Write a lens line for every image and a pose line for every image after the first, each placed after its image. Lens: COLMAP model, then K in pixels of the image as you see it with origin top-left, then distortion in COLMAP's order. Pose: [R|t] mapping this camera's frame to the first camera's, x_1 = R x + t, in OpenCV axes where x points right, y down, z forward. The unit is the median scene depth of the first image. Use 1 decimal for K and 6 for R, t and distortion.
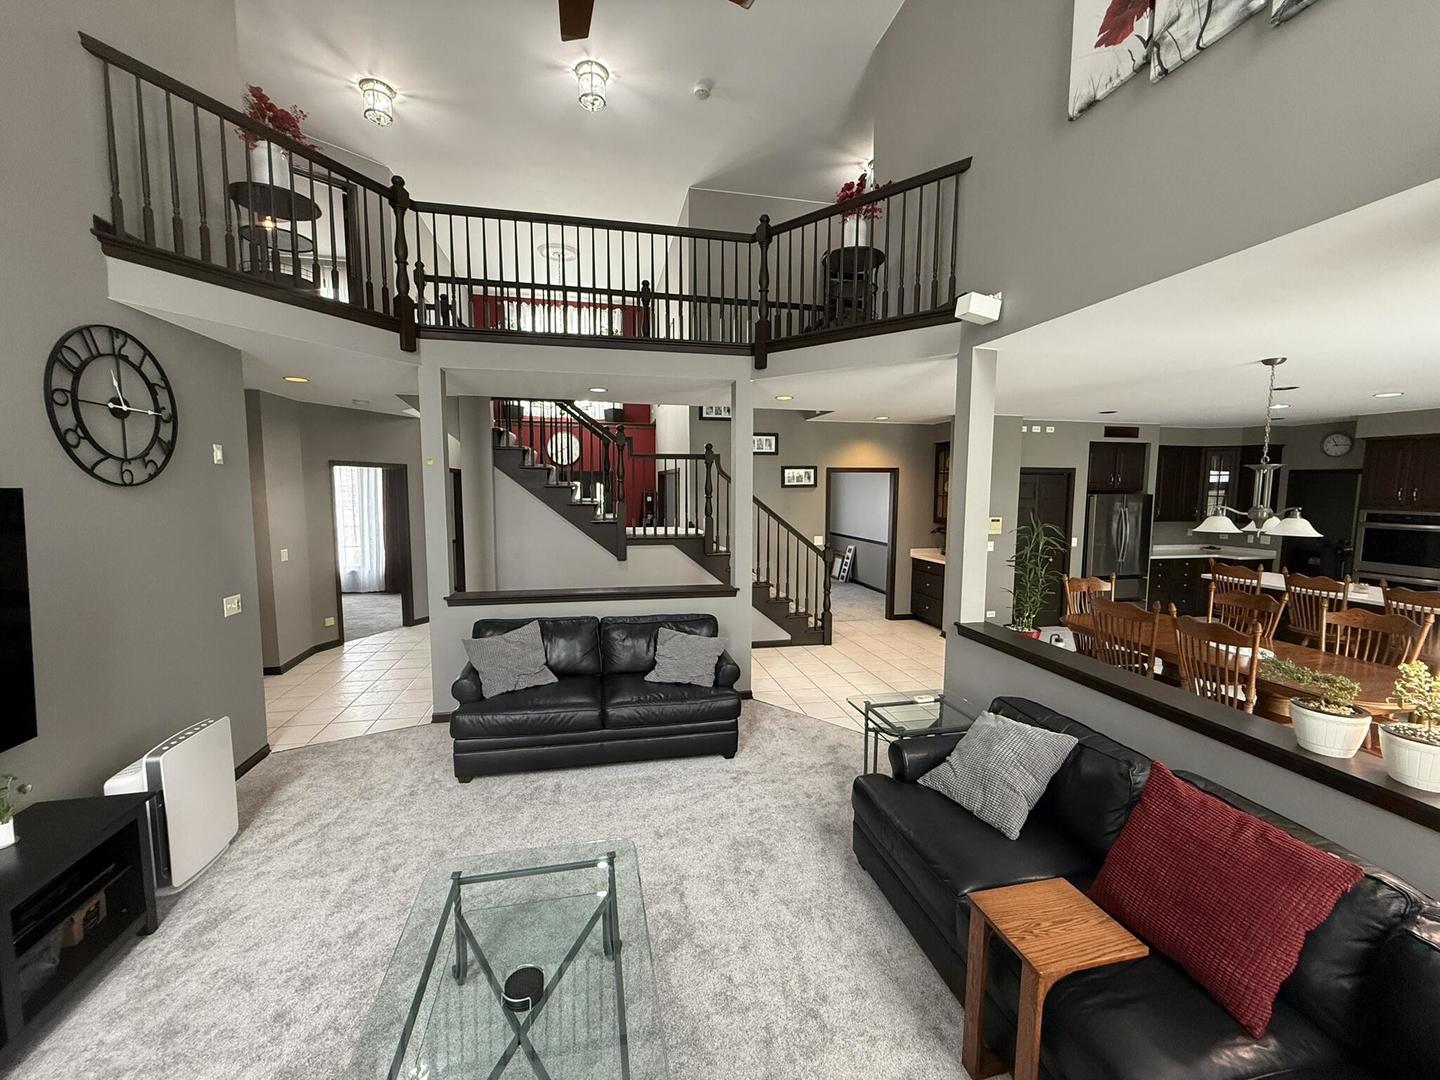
lens RADIAL K [[575.4, 0, 712.8], [0, 575.4, 538.7], [0, 0, 1]] dist [-0.000165, -0.000564]
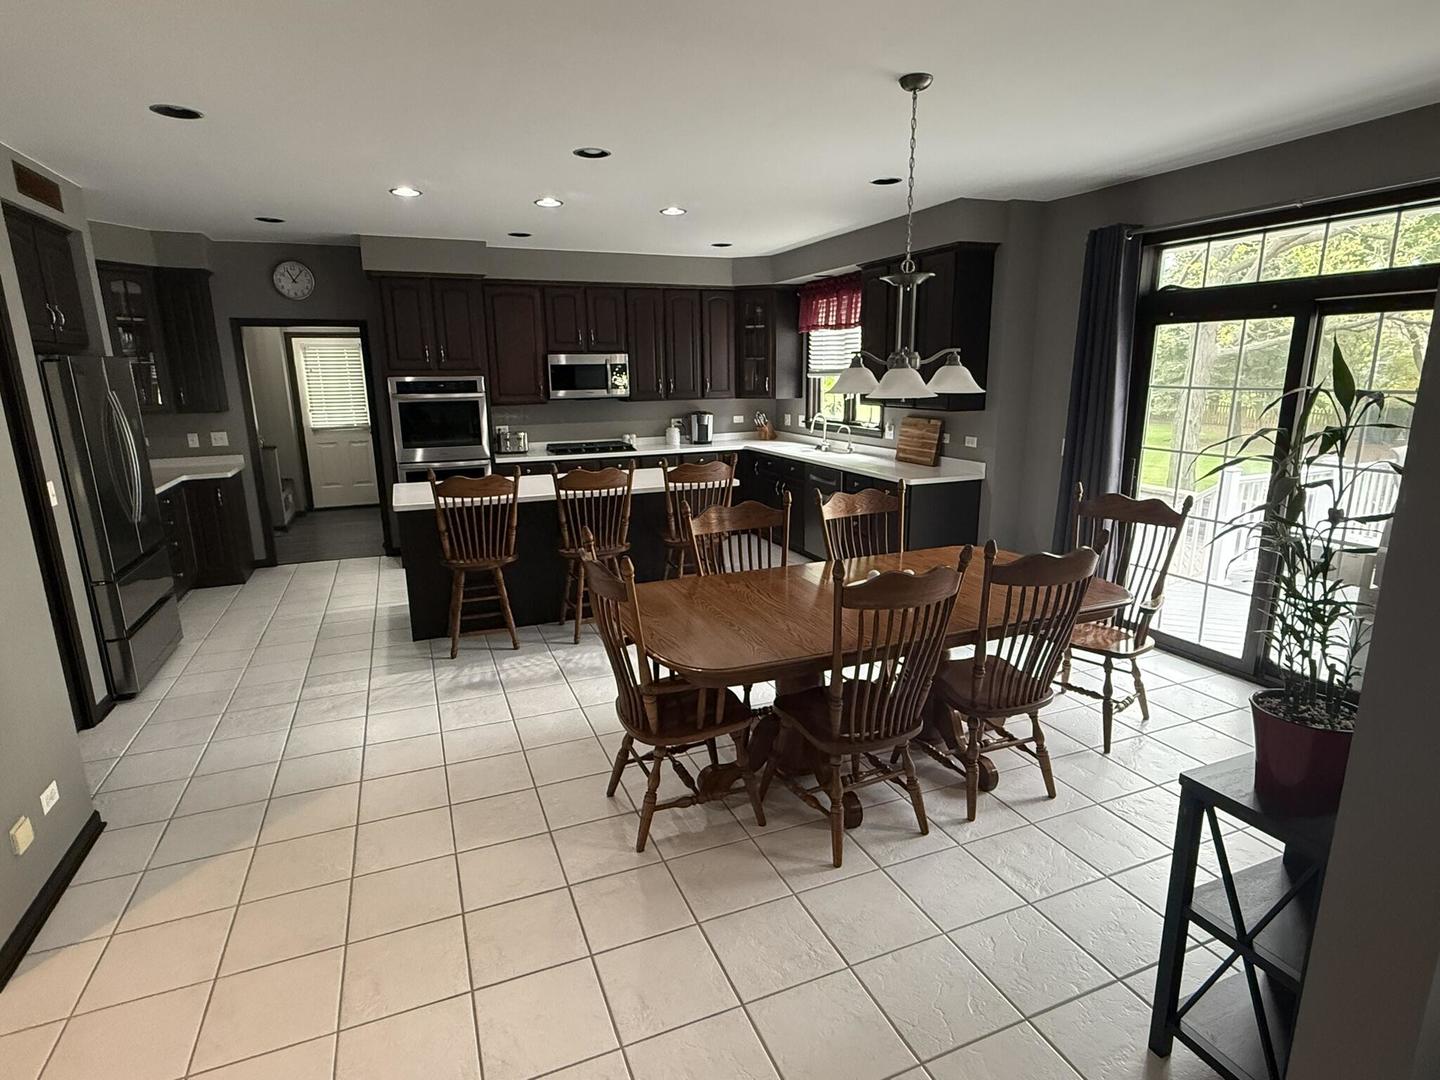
lens RADIAL K [[756.9, 0, 715.0], [0, 756.9, 545.6], [0, 0, 1]] dist [-0.001531, -0.000093]
pose [[-0.180841, -0.233978, 0.955275, 0.187662], [0.103317, 0.961396, 0.255035, -0.078349], [-0.978071, 0.144817, -0.149687, 1.279296]]
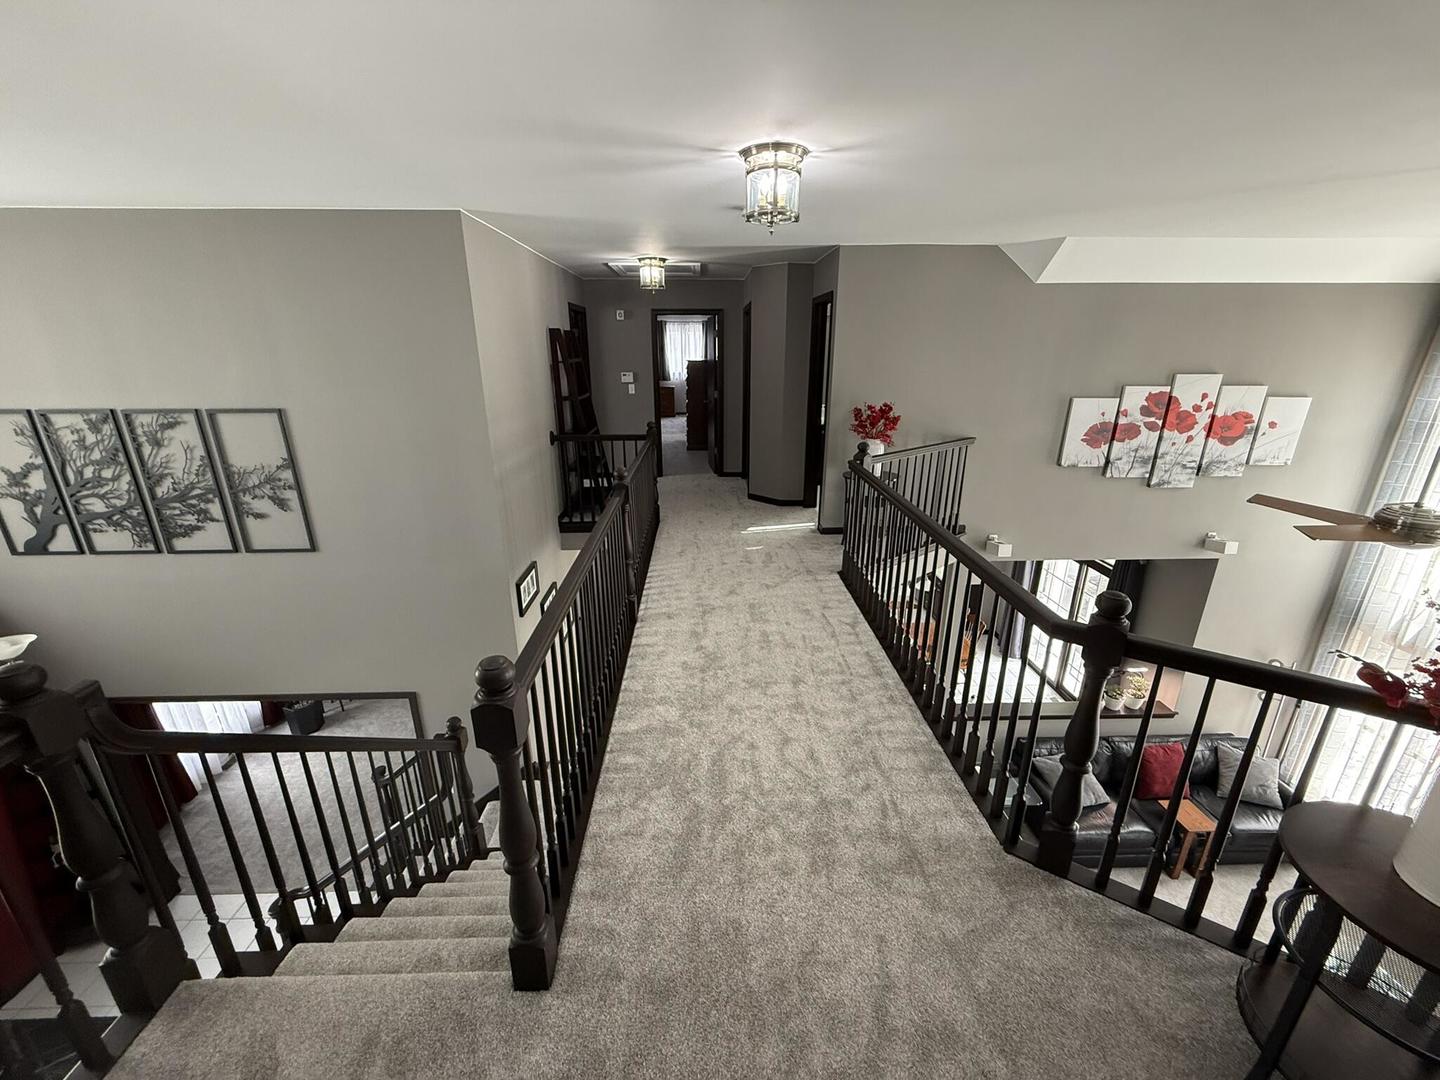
lens RADIAL K [[575.4, 0, 718.8], [0, 575.4, 538.0], [0, 0, 1]] dist [-0.000165, -0.000564]
pose [[0.173299, -0.317966, 0.932129, -0.960774], [0.091872, 0.947542, 0.306143, -0.822865], [-0.980575, 0.032583, 0.193421, 1.207885]]
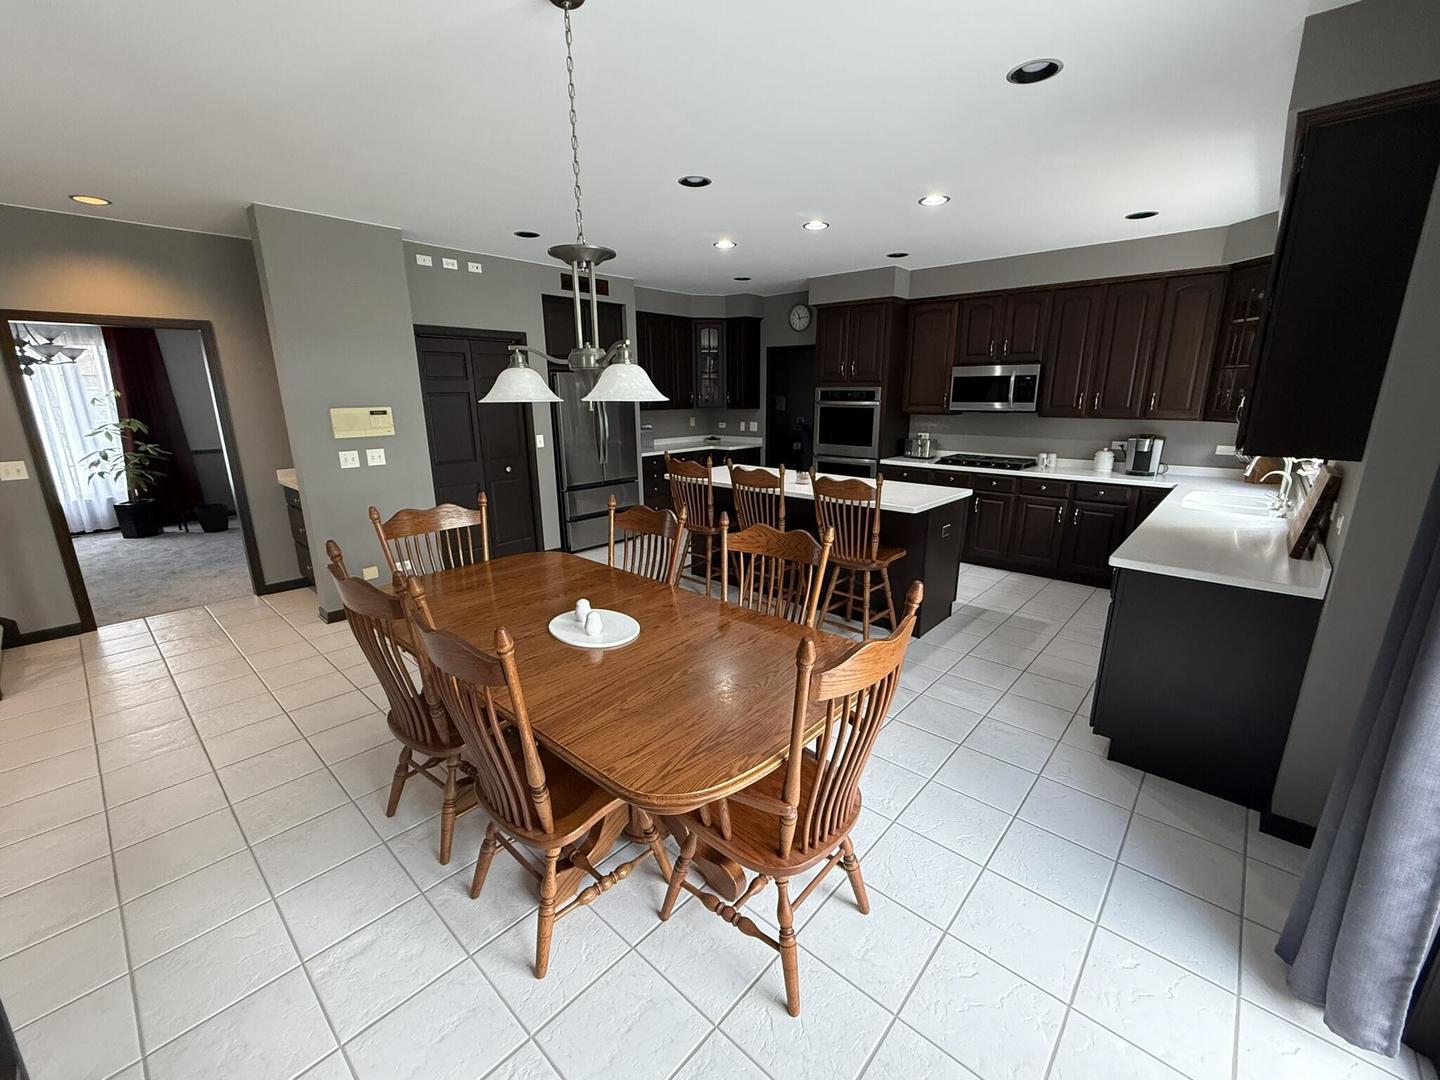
lens RADIAL K [[575.4, 0, 724.3], [0, 575.4, 540.7], [0, 0, 1]] dist [-0.000165, -0.000564]
pose [[0.808398, -0.158506, 0.566893, 0.728257], [0.066170, 0.981429, 0.180053, 0.025104], [-0.584905, -0.108043, 0.803874, 0.517358]]
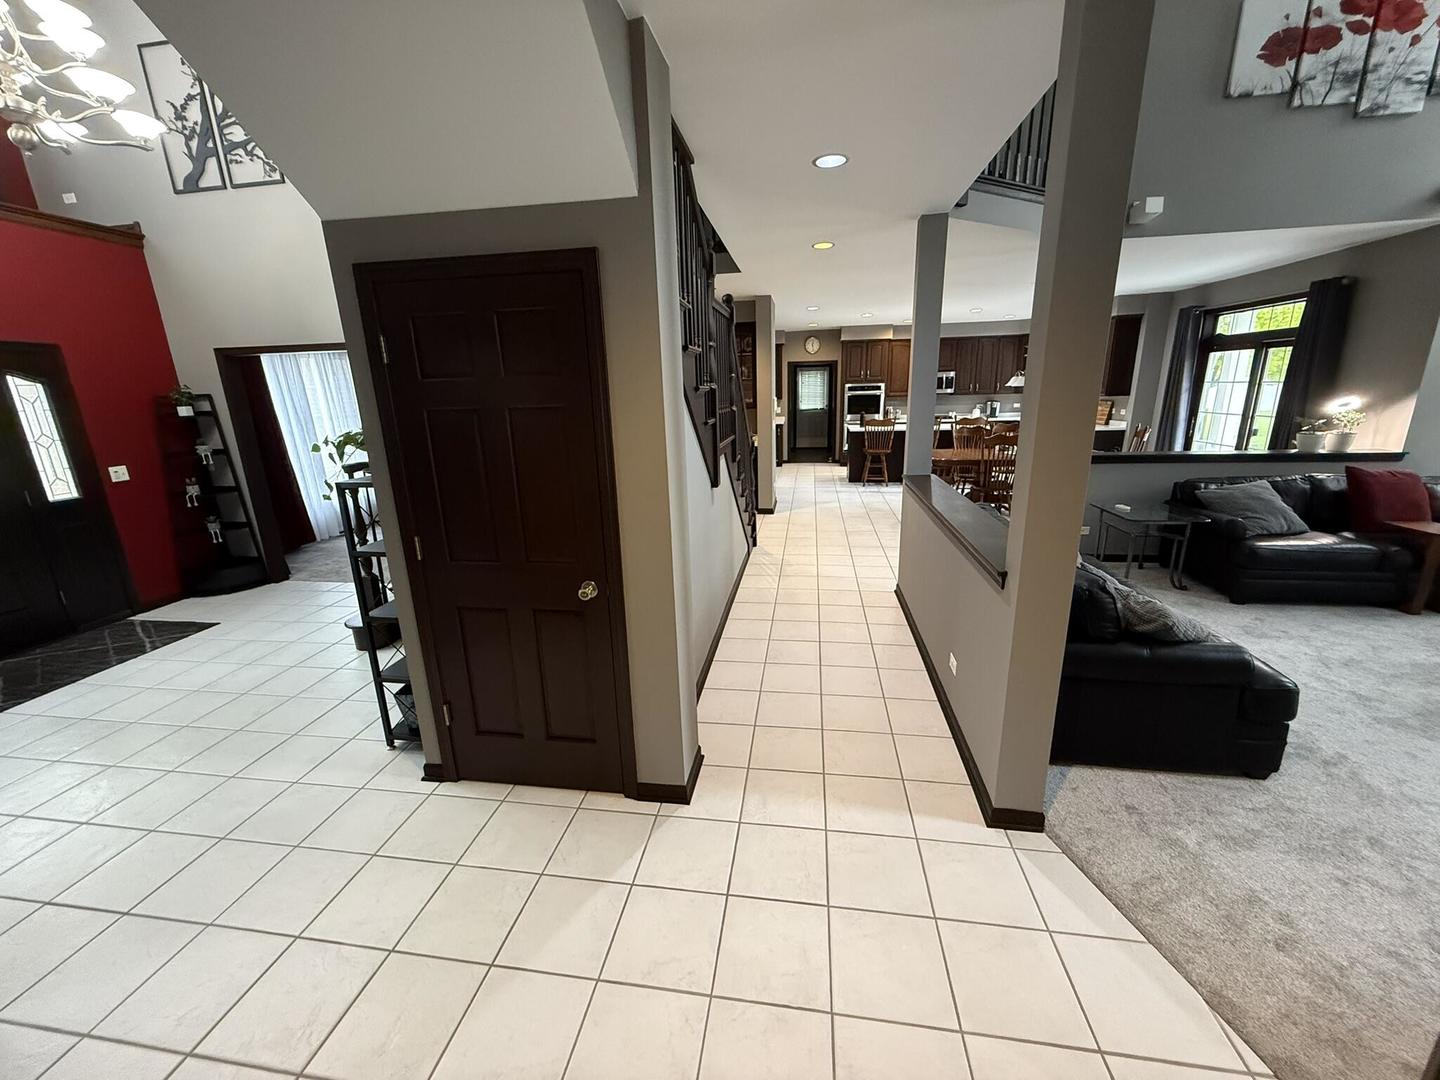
lens RADIAL K [[575.4, 0, 718.3], [0, 575.4, 540.6], [0, 0, 1]] dist [-0.000165, -0.000564]
pose [[0.350755, -0.260308, 0.899561, -1.074552], [0.119380, 0.965182, 0.232749, -0.074388], [-0.928827, 0.025751, 0.369618, 1.205195]]
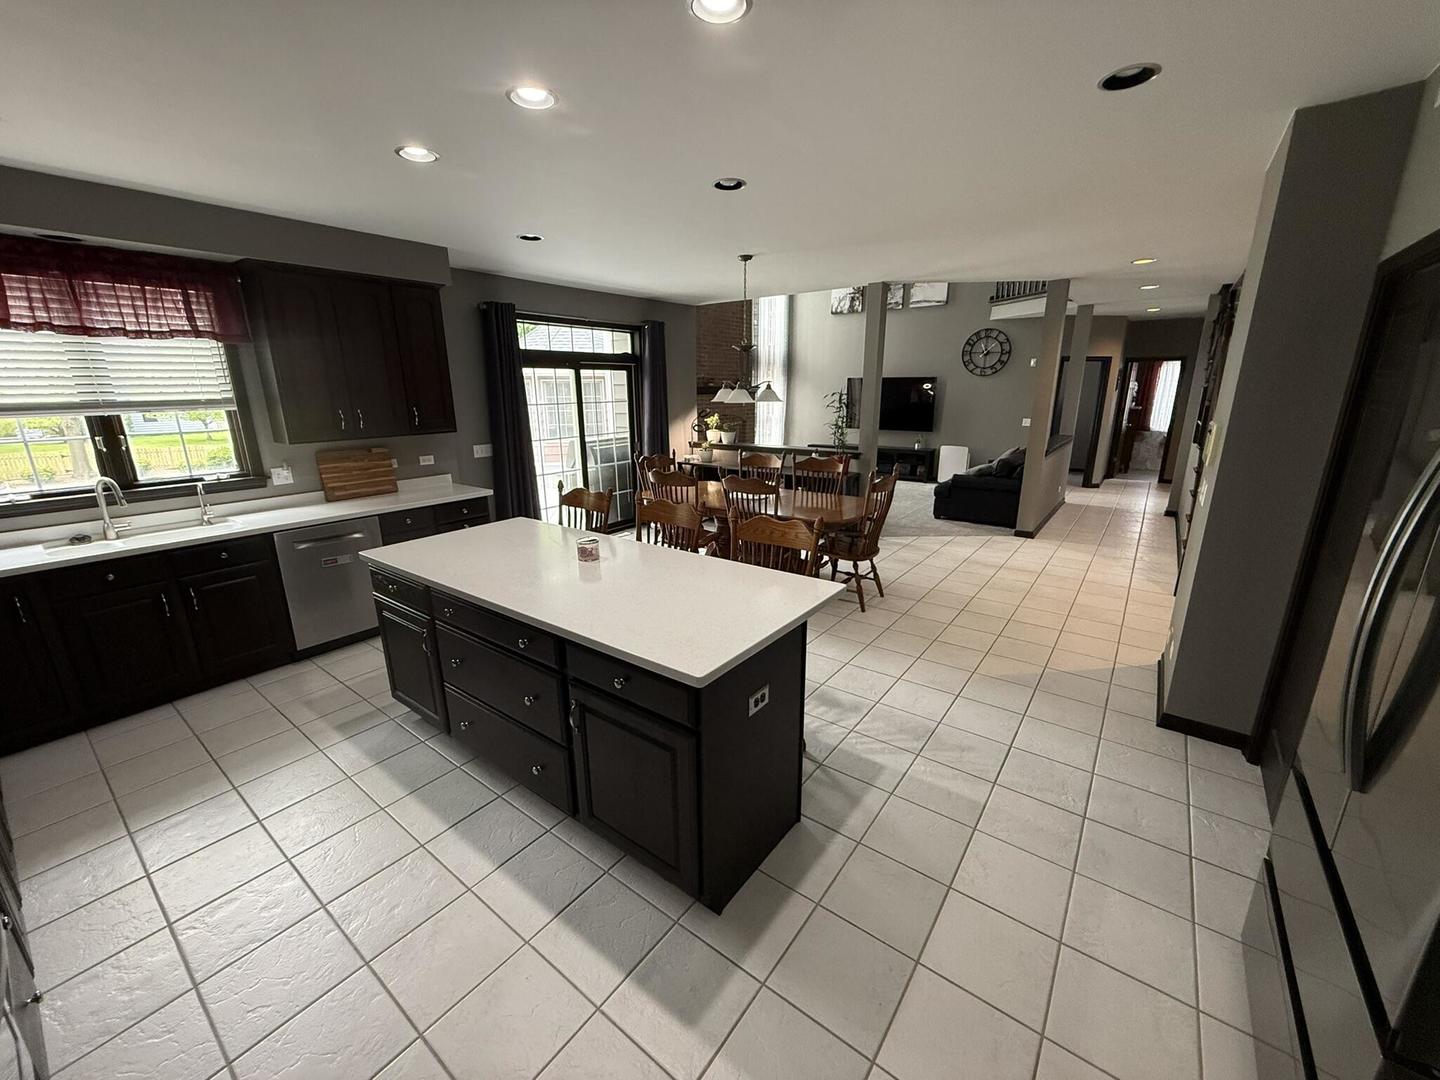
lens RADIAL K [[575.4, 0, 717.6], [0, 575.4, 541.1], [0, 0, 1]] dist [-0.000165, -0.000564]
pose [[-0.753770, 0.169382, -0.634933, 1.774657], [-0.057931, 0.945320, 0.320958, -0.119910], [0.654579, 0.278711, -0.702742, 1.865109]]
